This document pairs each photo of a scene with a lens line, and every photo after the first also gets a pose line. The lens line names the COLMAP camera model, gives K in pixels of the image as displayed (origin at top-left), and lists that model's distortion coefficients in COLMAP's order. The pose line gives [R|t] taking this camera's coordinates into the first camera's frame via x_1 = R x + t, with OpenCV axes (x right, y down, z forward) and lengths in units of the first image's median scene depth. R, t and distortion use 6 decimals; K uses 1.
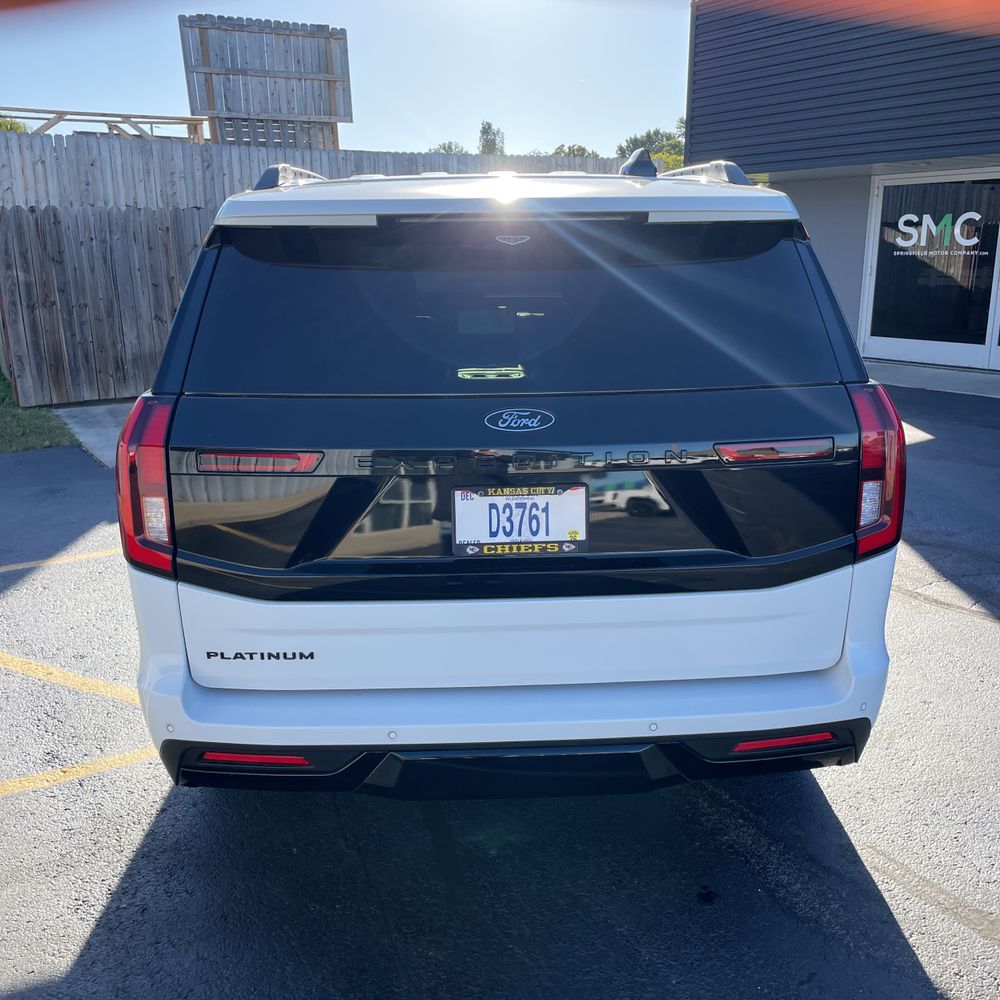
lens RADIAL K [[961.6, 0, 500.0], [0, 961.6, 500.0], [0, 0, 1]] dist [0.128139, -0.156570]
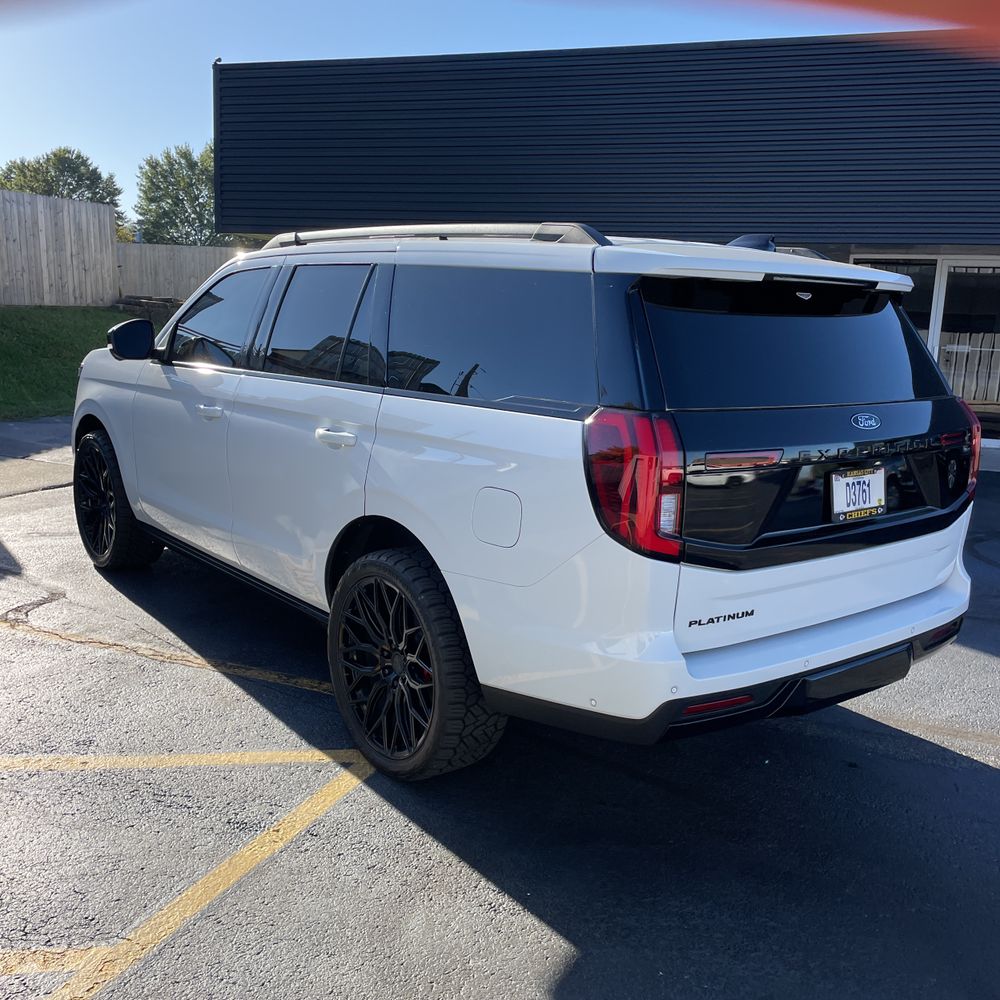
lens RADIAL K [[961.6, 0, 500.0], [0, 961.6, 500.0], [0, 0, 1]] dist [0.128139, -0.156570]
pose [[0.810357, -0.069312, 0.581823, -1.190445], [0.101458, 0.994578, -0.022827, 0.009436], [-0.577086, 0.077528, 0.812995, 0.146115]]
